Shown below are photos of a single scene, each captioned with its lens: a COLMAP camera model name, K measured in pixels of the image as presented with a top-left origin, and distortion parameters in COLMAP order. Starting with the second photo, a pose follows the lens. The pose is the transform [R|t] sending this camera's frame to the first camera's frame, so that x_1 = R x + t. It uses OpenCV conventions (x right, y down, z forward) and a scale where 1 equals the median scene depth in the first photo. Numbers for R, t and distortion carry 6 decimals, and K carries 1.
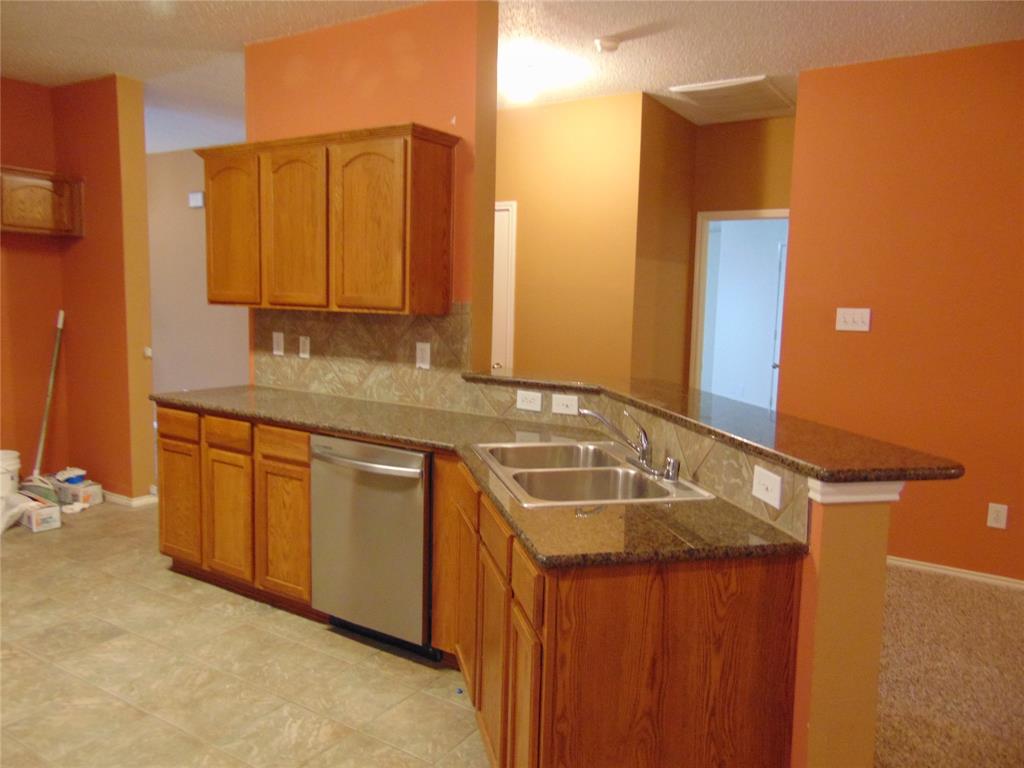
lens RADIAL K [[769.9, 0, 512.0], [0, 769.9, 384.0], [0, 0, 1]] dist [-0.028722, 0.070010]
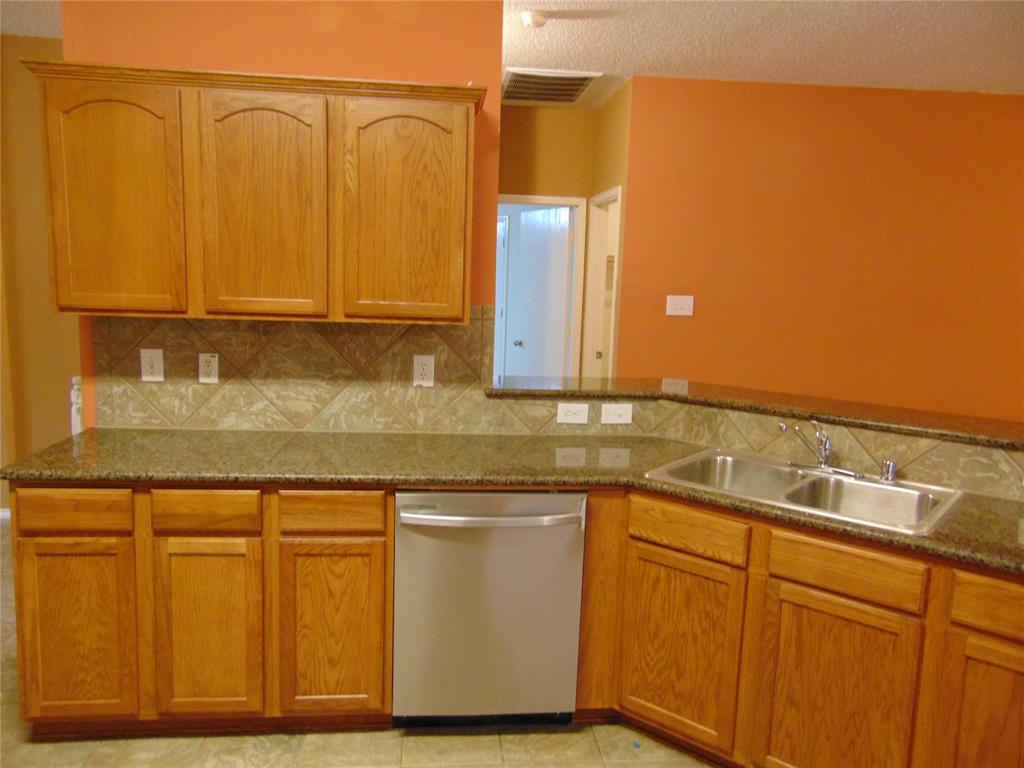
lens RADIAL K [[769.9, 0, 512.0], [0, 769.9, 384.0], [0, 0, 1]] dist [-0.028722, 0.070010]
pose [[0.787177, -0.089976, 0.610129, -0.542531], [0.059059, 0.995752, 0.070647, -0.075288], [-0.613893, -0.019577, 0.789146, 0.298180]]
